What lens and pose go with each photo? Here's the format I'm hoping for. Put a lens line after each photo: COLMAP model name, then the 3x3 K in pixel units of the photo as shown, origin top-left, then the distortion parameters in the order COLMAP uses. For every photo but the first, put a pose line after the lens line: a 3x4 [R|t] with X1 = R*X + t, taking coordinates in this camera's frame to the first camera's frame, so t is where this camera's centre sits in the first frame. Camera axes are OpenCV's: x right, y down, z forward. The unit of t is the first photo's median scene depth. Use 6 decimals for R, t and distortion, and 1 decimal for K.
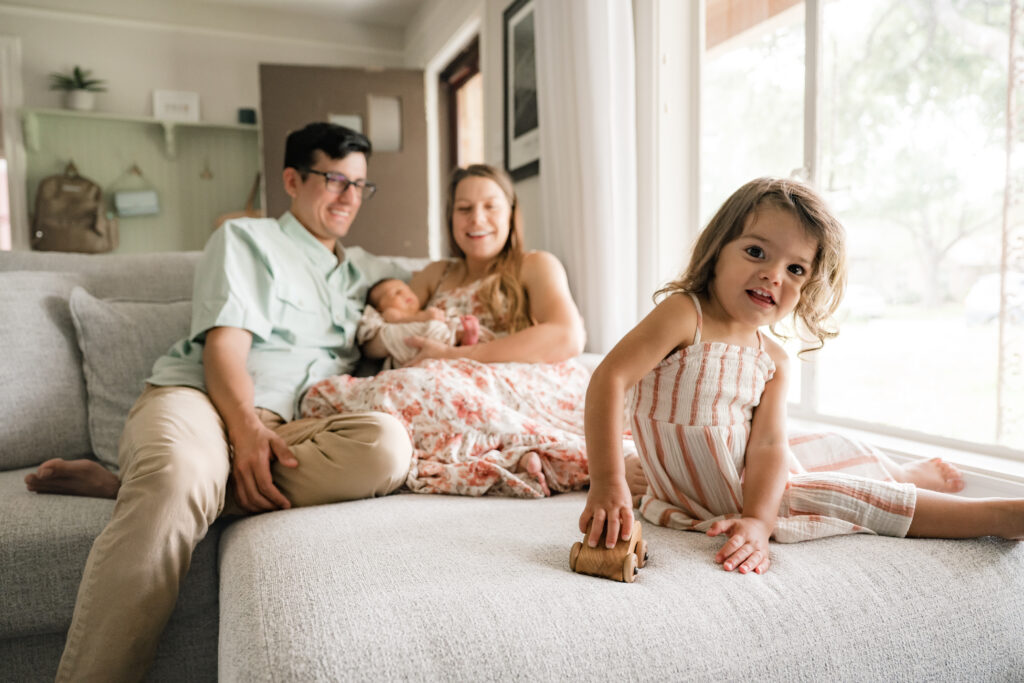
lens RADIAL K [[713.3, 0, 511.0], [0, 713.3, 339.5], [0, 0, 1]] dist [-0.037806, -0.001890]
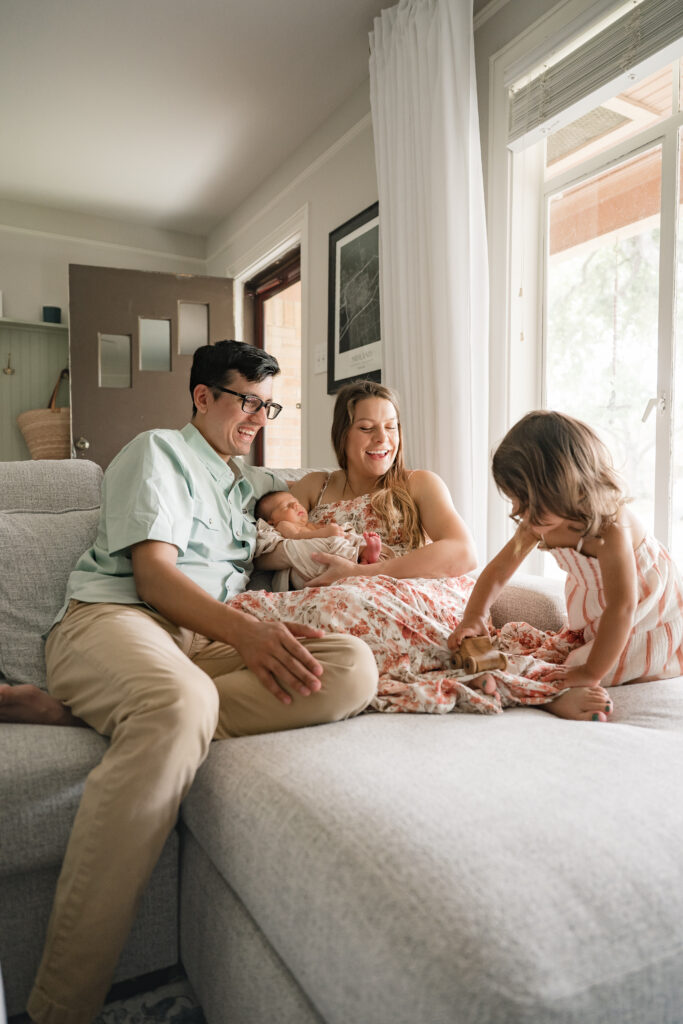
lens RADIAL K [[674.8, 0, 341.5], [0, 674.8, 512.0], [0, 0, 1]] dist [-0.076739, 0.040053]
pose [[0.990302, 0.012152, 0.138402, -0.254765], [-0.008825, 0.999658, -0.024627, -0.038504], [-0.138654, 0.023167, 0.990070, 0.031367]]
